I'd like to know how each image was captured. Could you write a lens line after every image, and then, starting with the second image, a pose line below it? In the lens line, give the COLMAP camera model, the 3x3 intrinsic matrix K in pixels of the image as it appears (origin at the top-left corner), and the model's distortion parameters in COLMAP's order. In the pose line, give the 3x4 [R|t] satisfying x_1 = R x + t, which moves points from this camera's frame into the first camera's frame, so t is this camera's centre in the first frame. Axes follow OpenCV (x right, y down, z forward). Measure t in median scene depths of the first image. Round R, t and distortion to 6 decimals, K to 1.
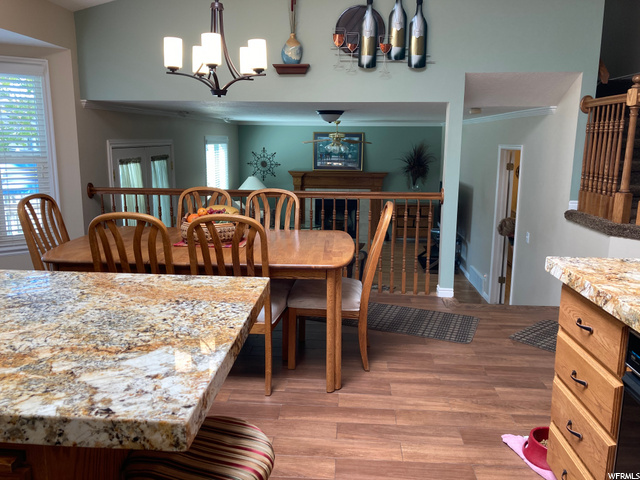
lens RADIAL K [[529.0, 0, 316.0], [0, 529.0, 240.7], [0, 0, 1]] dist [0.007558, -0.008573]
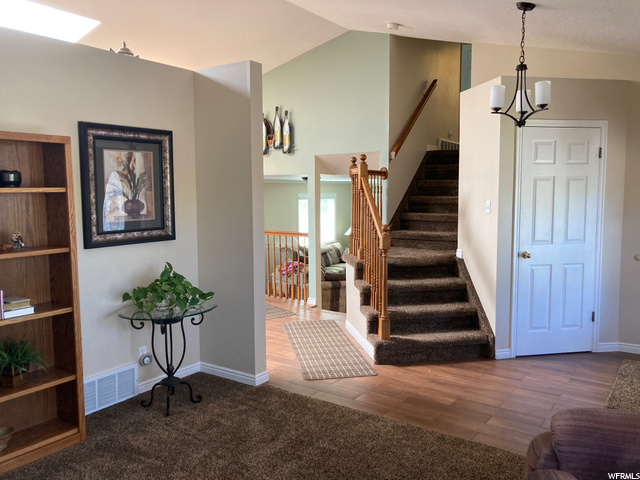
lens RADIAL K [[529.0, 0, 320.2], [0, 529.0, 239.8], [0, 0, 1]] dist [0.007558, -0.008573]
pose [[0.842901, 0.037881, -0.536733, 1.150464], [-0.090952, 0.993195, -0.072738, 0.036877], [0.530326, 0.110128, 0.840611, -0.250923]]
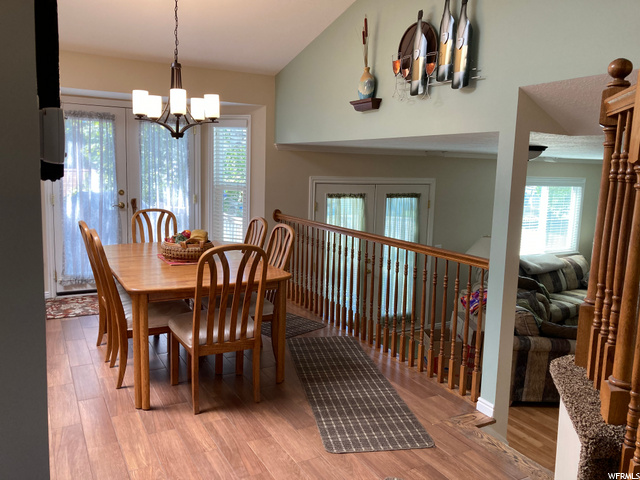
lens RADIAL K [[529.0, 0, 316.3], [0, 529.0, 239.1], [0, 0, 1]] dist [0.007558, -0.008573]
pose [[0.523205, 0.121920, -0.843440, 0.750845], [-0.188219, 0.981805, 0.025164, -0.099890], [0.831162, 0.145586, 0.536633, 0.471005]]
